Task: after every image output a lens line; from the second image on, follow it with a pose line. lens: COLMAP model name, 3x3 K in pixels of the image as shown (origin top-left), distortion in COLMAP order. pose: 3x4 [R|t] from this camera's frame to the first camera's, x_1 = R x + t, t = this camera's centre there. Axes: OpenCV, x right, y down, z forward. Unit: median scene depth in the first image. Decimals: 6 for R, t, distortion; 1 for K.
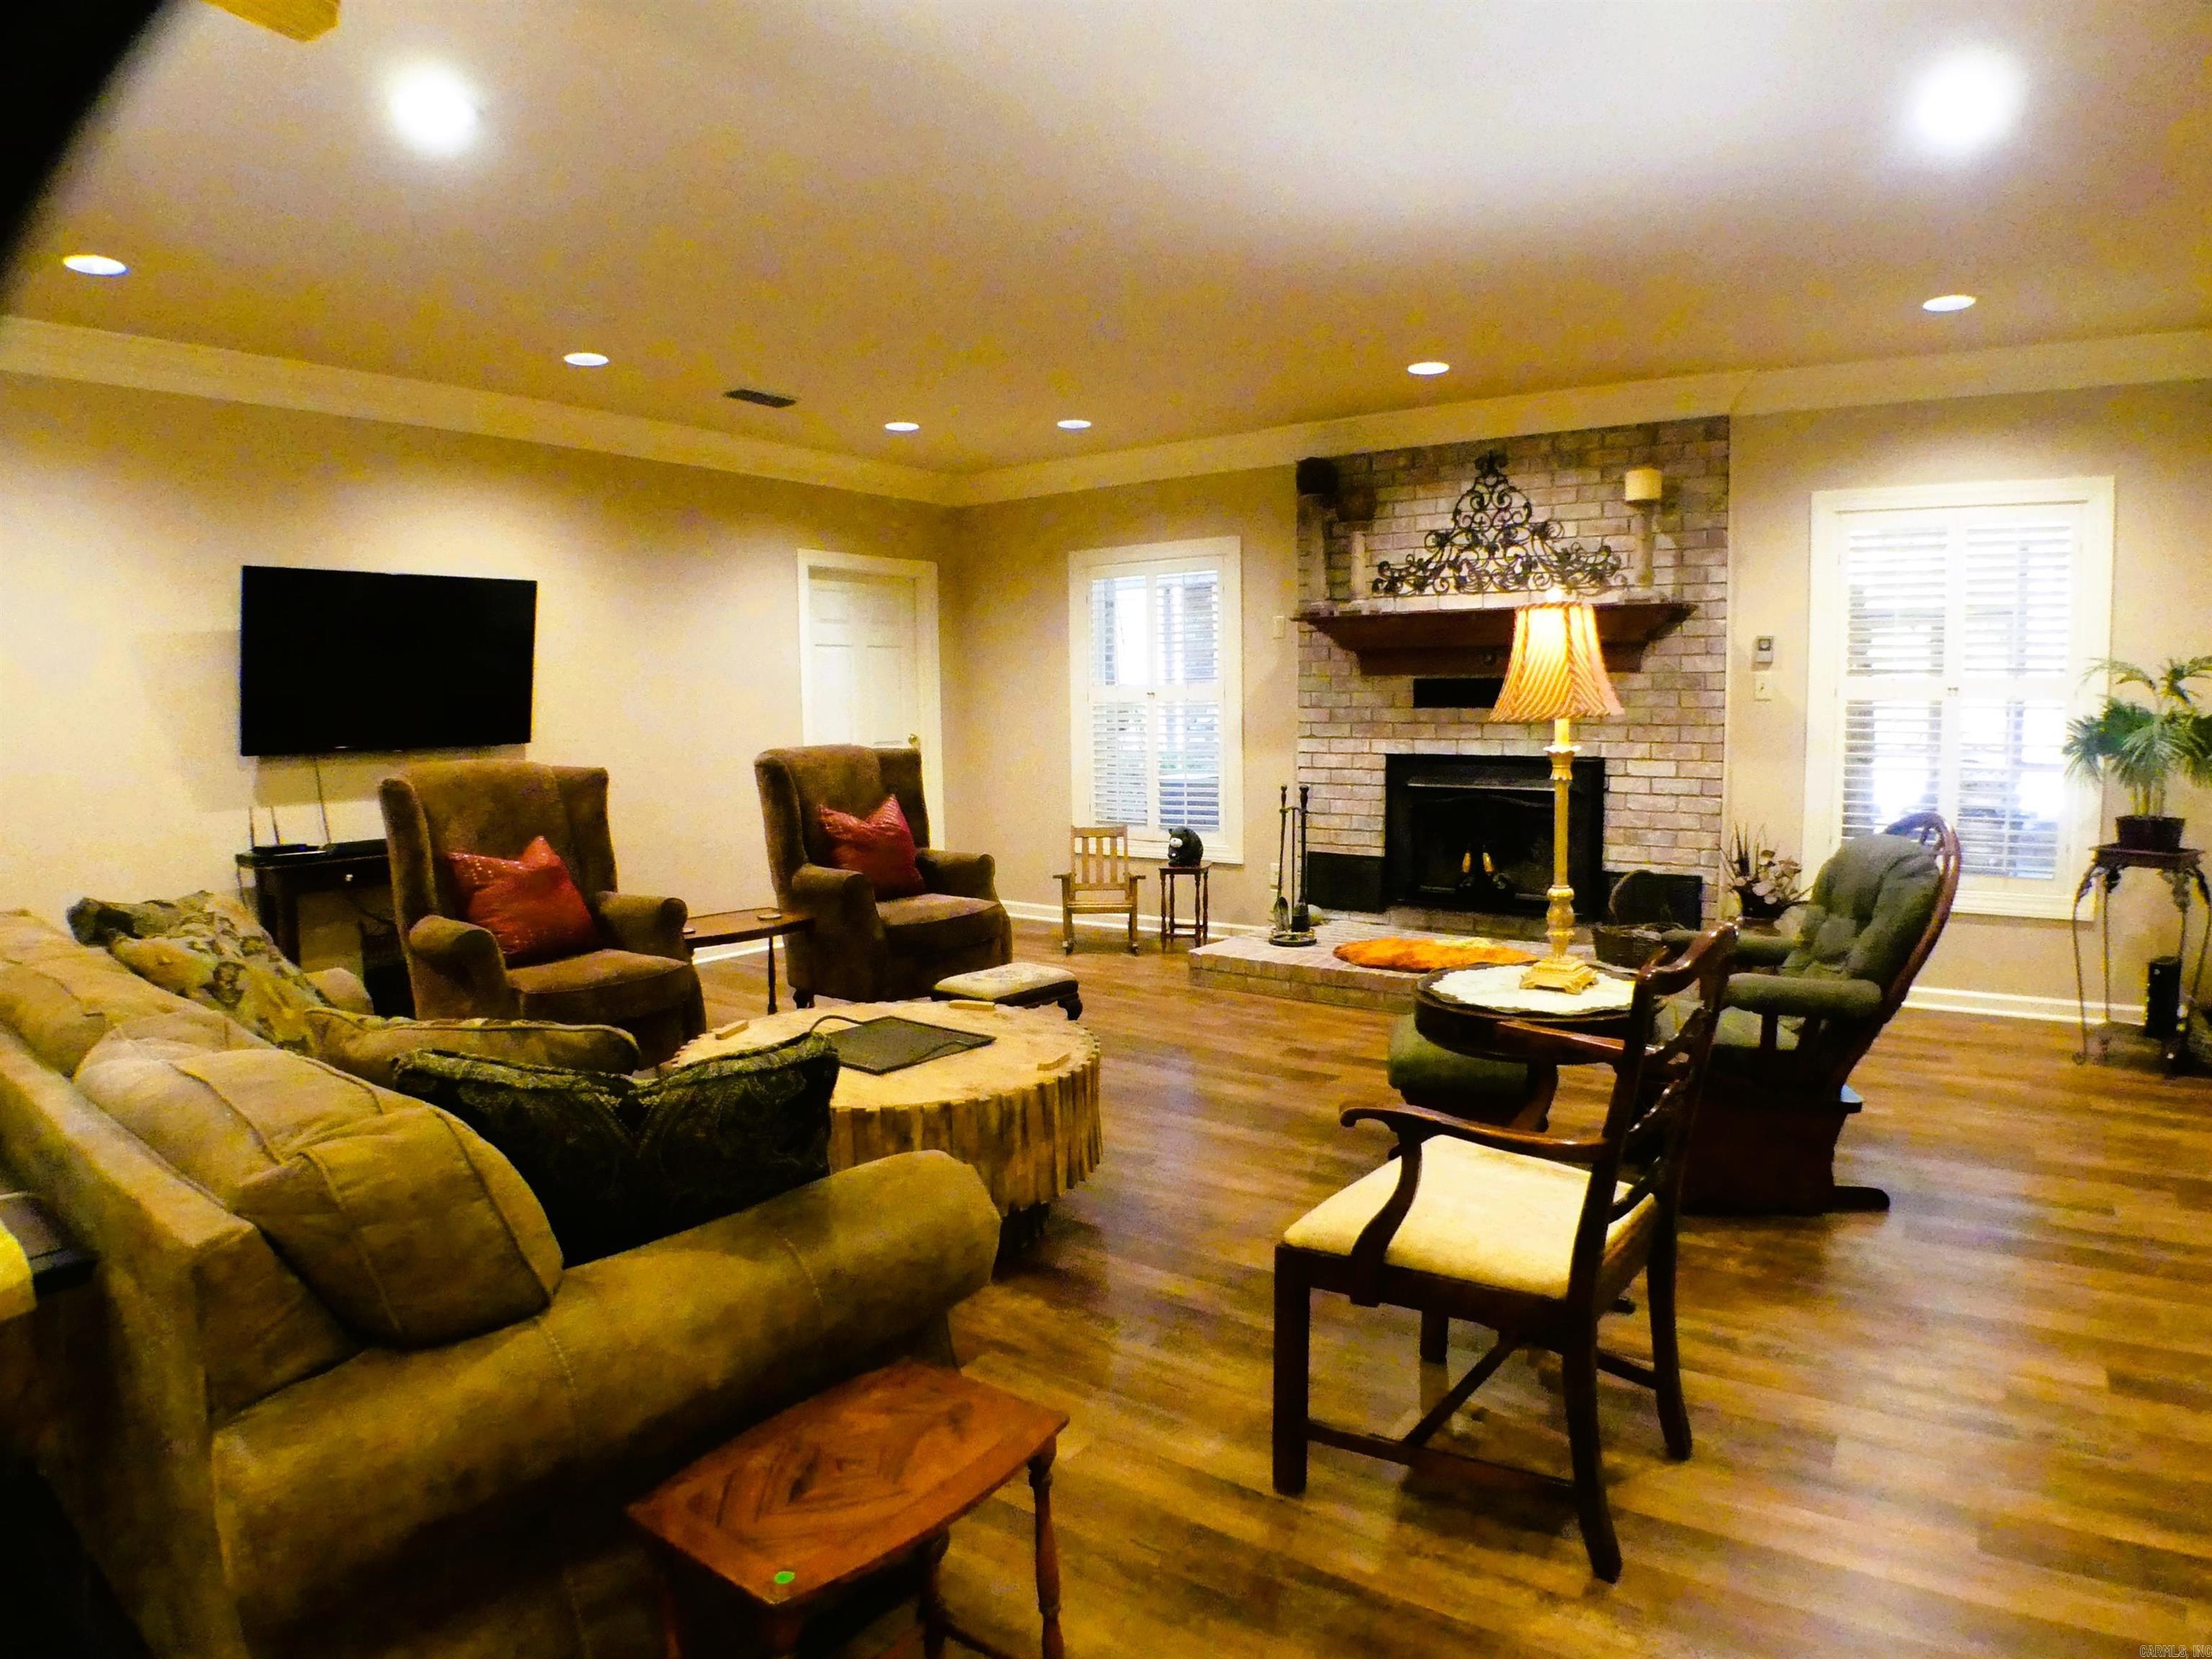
lens RADIAL K [[1302.9, 0, 1160.9], [0, 1302.9, 835.7], [0, 0, 1]] dist [-0.143693, 0.028314]
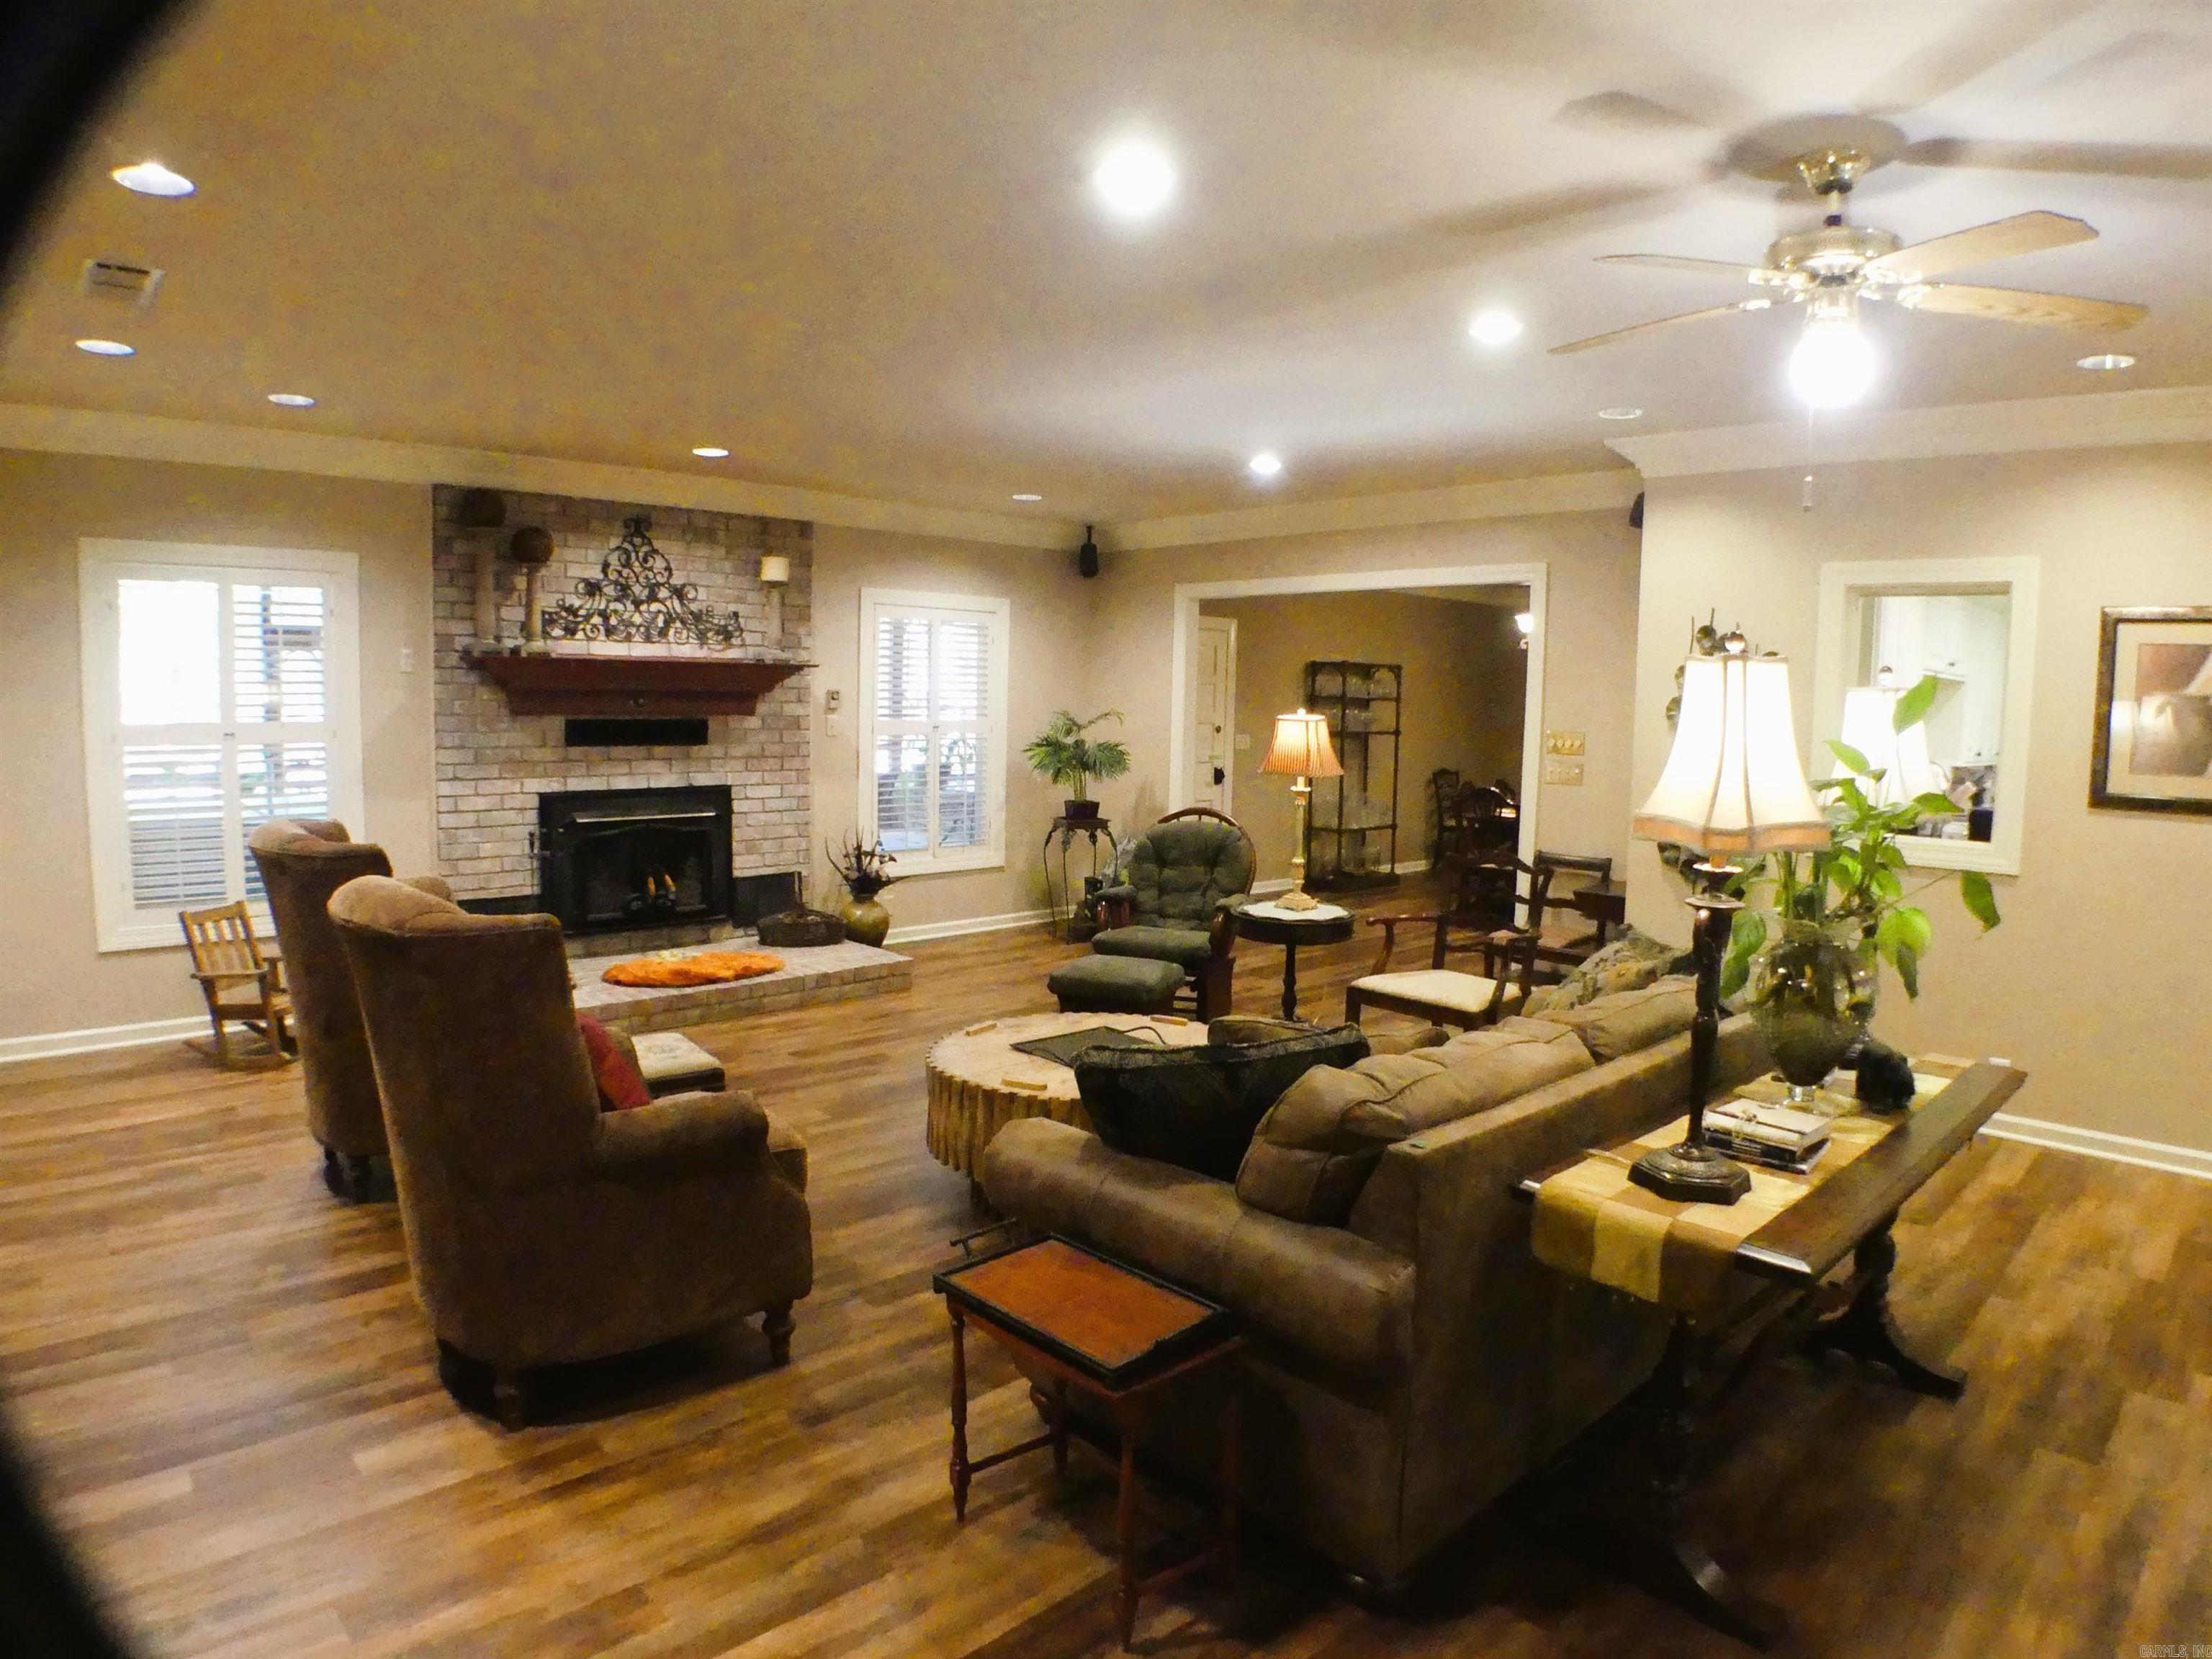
lens RADIAL K [[1302.9, 0, 1160.9], [0, 1302.9, 835.7], [0, 0, 1]] dist [-0.143693, 0.028314]
pose [[0.176780, -0.088205, 0.980290, -0.758407], [0.073684, 0.994367, 0.076184, -0.073668], [-0.981488, 0.058764, 0.182284, 0.368898]]
